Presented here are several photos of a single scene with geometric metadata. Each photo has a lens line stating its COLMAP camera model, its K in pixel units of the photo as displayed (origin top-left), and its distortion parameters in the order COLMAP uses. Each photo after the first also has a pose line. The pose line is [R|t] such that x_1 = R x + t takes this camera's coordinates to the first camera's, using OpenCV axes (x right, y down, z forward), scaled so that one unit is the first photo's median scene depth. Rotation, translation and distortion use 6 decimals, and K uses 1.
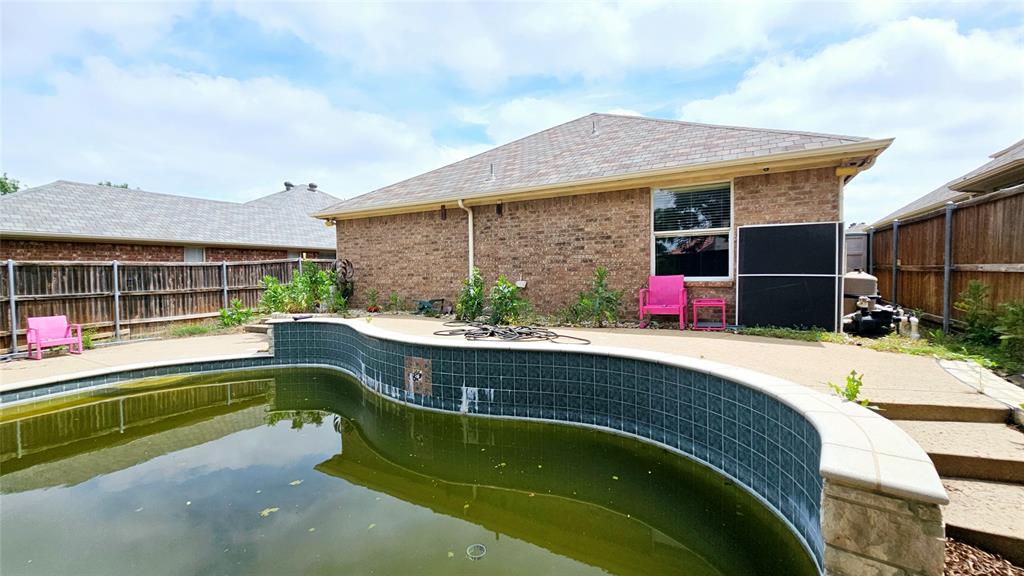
lens RADIAL K [[415.8, 0, 513.5], [0, 415.8, 286.7], [0, 0, 1]] dist [-0.000944, -0.000398]
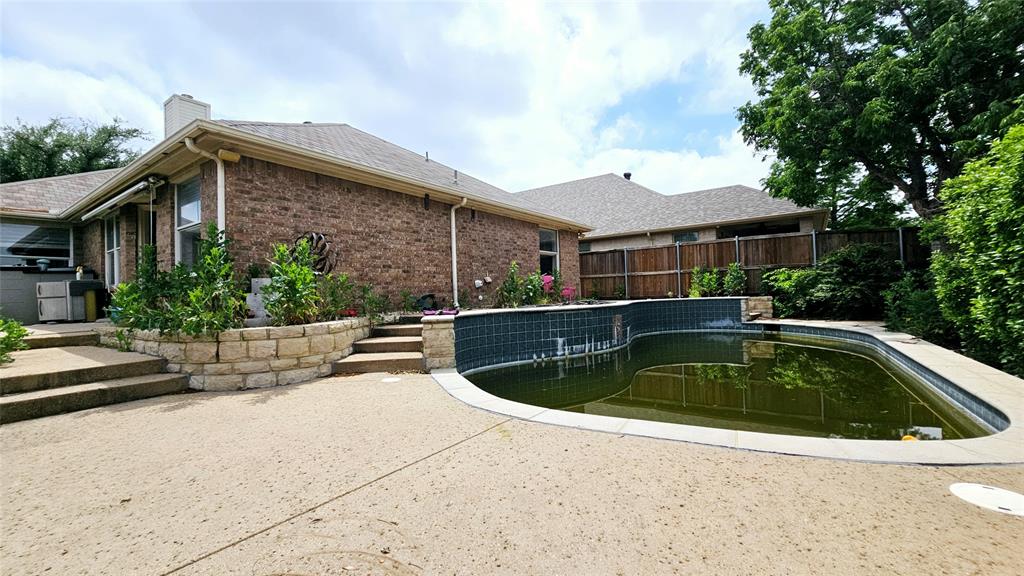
lens RADIAL K [[415.8, 0, 512.4], [0, 415.8, 290.0], [0, 0, 1]] dist [-0.000944, -0.000398]
pose [[0.107155, 0.021635, 0.994007, -1.104634], [0.065722, 0.997422, -0.028794, 0.059885], [-0.992068, 0.068413, 0.105457, 0.749334]]
